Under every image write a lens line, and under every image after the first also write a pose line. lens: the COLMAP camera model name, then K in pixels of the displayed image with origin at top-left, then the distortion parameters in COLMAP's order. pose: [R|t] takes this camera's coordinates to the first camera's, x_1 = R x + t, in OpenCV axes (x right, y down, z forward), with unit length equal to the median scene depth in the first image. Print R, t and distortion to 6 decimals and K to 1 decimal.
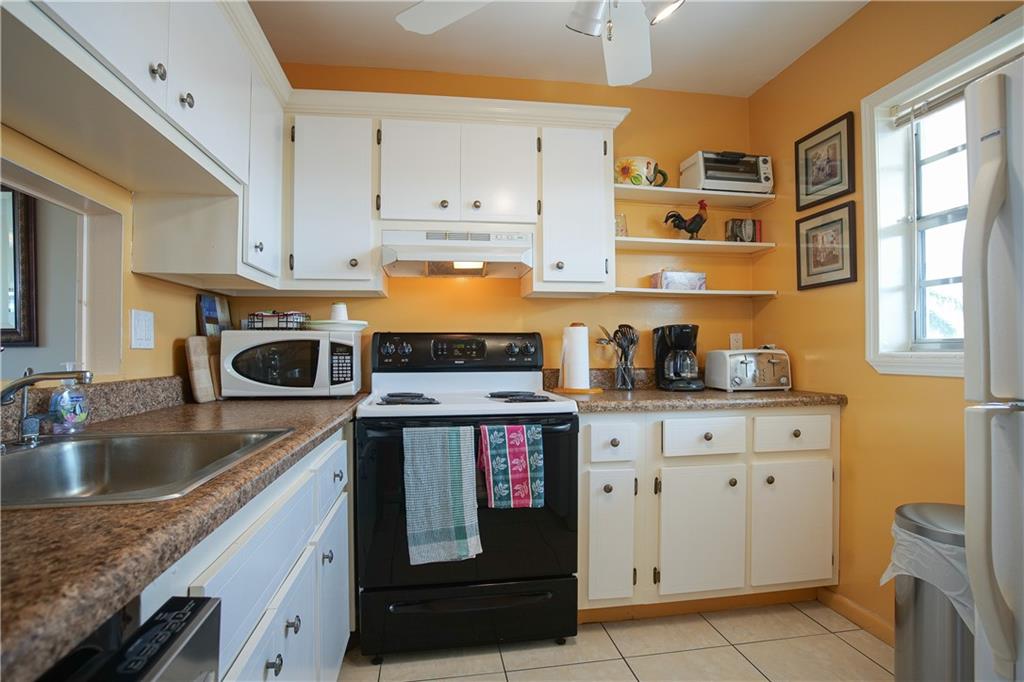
lens RADIAL K [[554.0, 0, 503.8], [0, 554.0, 344.5], [0, 0, 1]] dist [-0.062218, 0.050747]
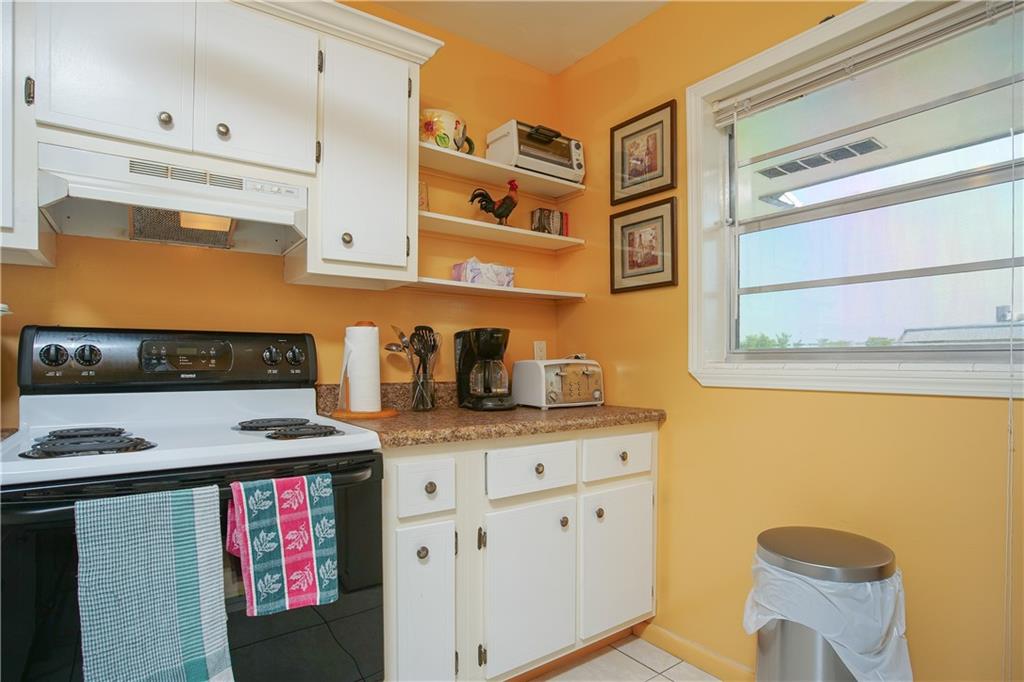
lens RADIAL K [[586.2, 0, 507.0], [0, 586.2, 364.8], [0, 0, 1]] dist [-0.060106, 0.001076]
pose [[0.903746, 0.001961, 0.428064, -0.029456], [-0.009924, 0.999817, 0.016374, 0.003916], [-0.427953, -0.019046, 0.903600, 0.232305]]
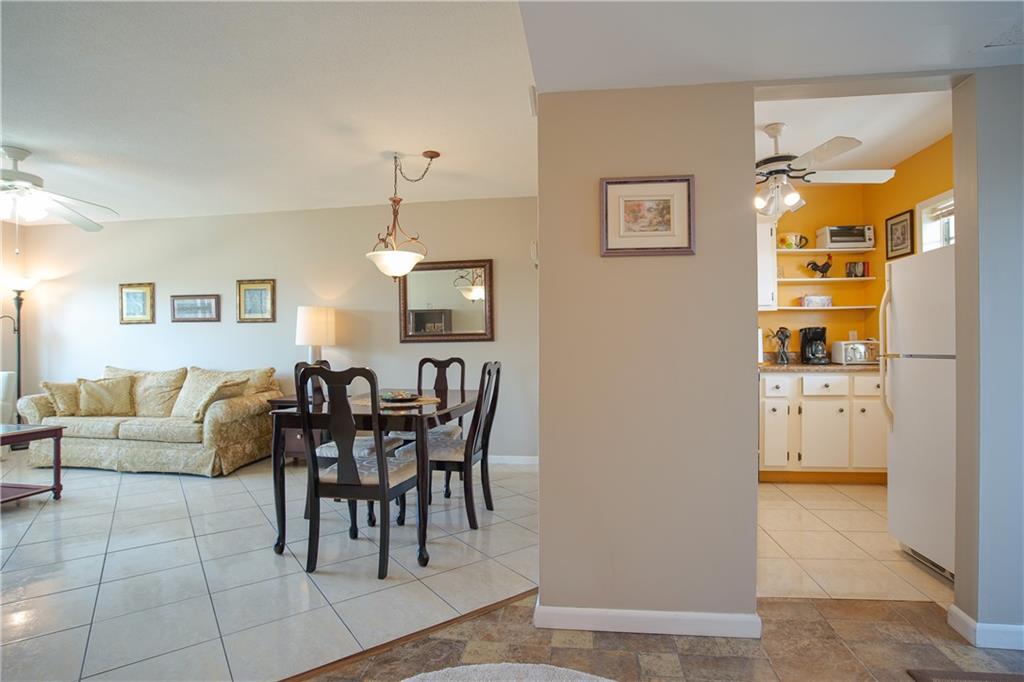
lens RADIAL K [[516.5, 0, 543.6], [0, 516.5, 342.0], [0, 0, 1]] dist [-0.113709, 0.046360]
pose [[0.973806, -0.003685, -0.227350, -0.182269], [0.006011, 0.999936, 0.009539, -0.009117], [0.227301, -0.010656, 0.973766, -0.852177]]
